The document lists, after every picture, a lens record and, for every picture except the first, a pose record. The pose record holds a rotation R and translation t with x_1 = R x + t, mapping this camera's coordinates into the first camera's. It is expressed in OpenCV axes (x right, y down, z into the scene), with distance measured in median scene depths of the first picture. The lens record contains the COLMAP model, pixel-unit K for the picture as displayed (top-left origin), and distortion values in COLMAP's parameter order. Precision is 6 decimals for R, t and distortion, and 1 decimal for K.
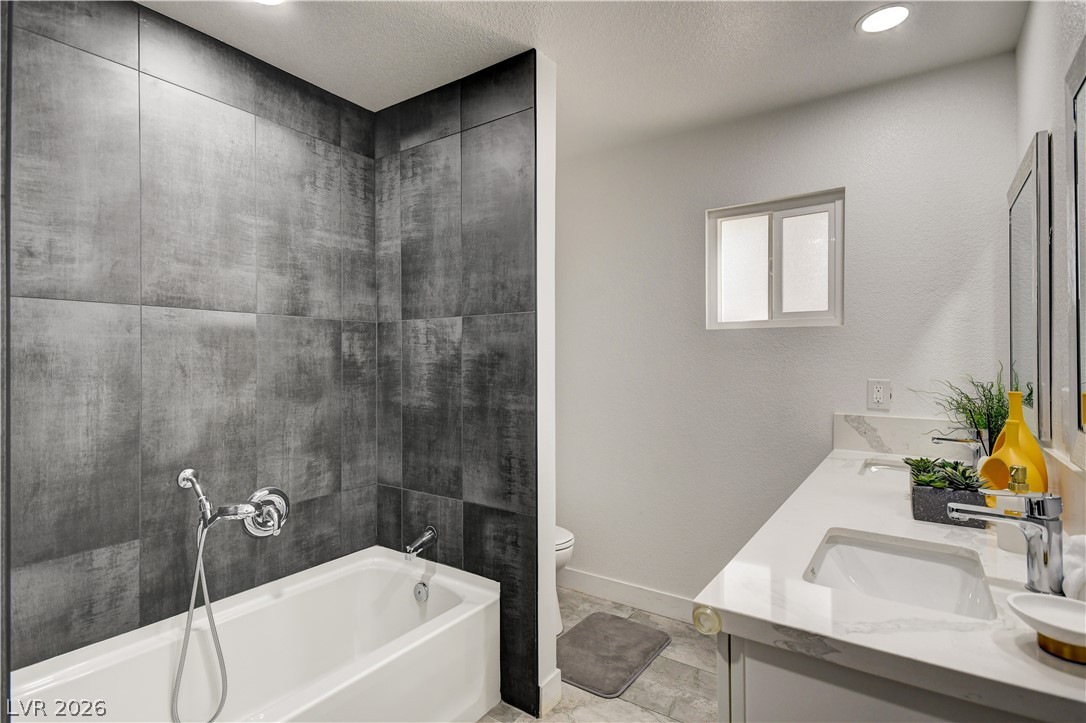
lens RADIAL K [[547.5, 0, 543.5], [0, 547.5, 358.1], [0, 0, 1]] dist [0.019661, -0.002260]
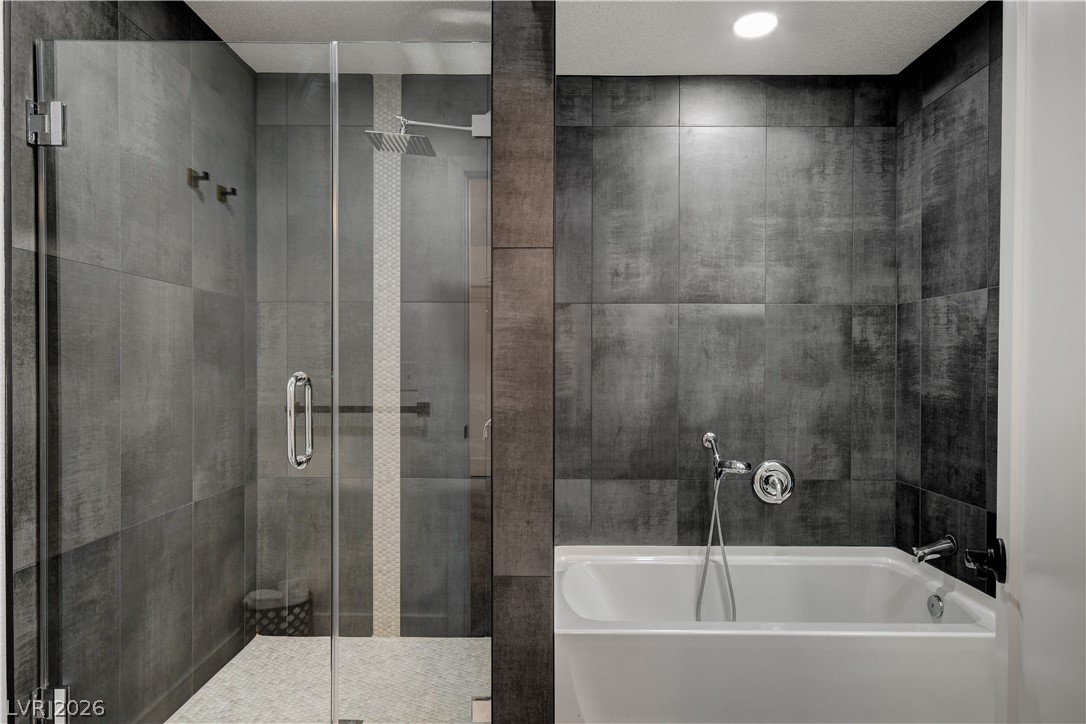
lens RADIAL K [[649.8, 0, 543.0], [0, 649.8, 366.6], [0, 0, 1]] dist [0.038282, 0.002913]
pose [[0.567218, 0.002305, -0.823564, 0.301503], [-0.002565, 0.999996, 0.001032, 0.044572], [0.823564, 0.001527, 0.567222, -0.121632]]
